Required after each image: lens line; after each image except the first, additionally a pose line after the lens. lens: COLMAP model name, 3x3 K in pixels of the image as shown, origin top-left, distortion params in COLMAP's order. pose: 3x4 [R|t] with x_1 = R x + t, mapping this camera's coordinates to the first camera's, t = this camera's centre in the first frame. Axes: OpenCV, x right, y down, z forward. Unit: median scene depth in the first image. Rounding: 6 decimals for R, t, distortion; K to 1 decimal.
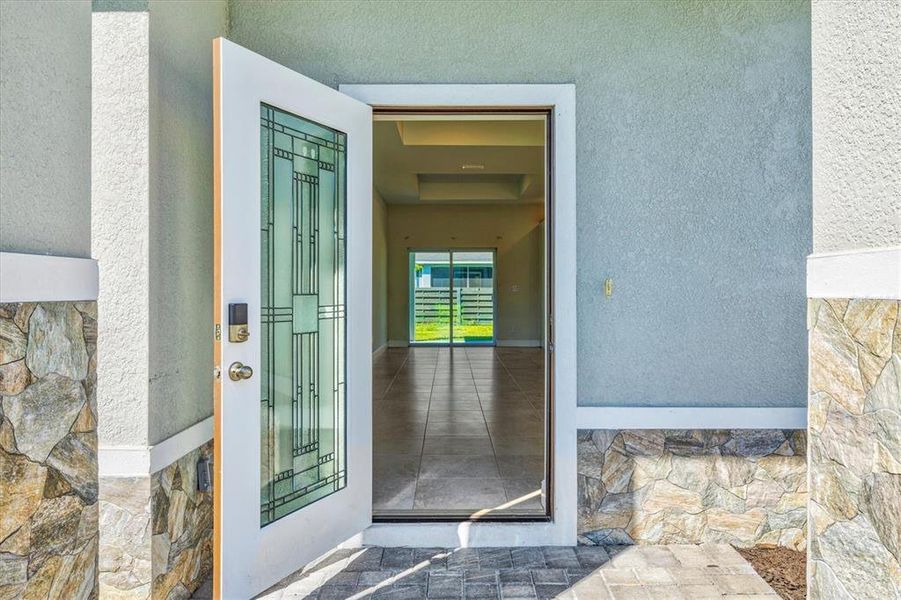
lens RADIAL K [[421.1, 0, 449.5], [0, 421.1, 296.2], [0, 0, 1]] dist [0.000036, -0.000082]
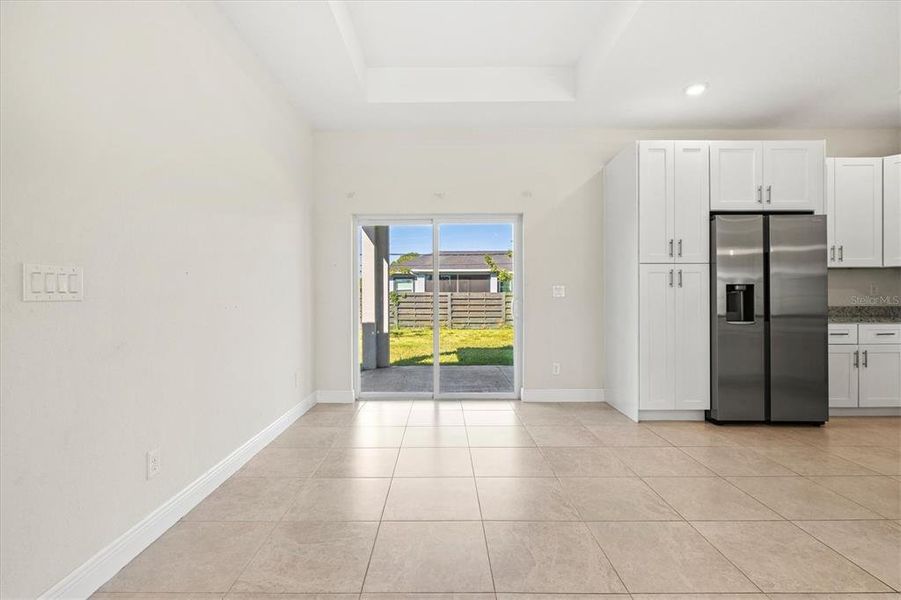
lens RADIAL K [[421.1, 0, 449.5], [0, 421.1, 296.2], [0, 0, 1]] dist [0.000036, -0.000082]
pose [[0.999700, -0.004092, 0.024148, 0.008273], [0.004380, 0.999920, -0.011884, -0.005865], [-0.024097, 0.011986, 0.999638, 0.467982]]
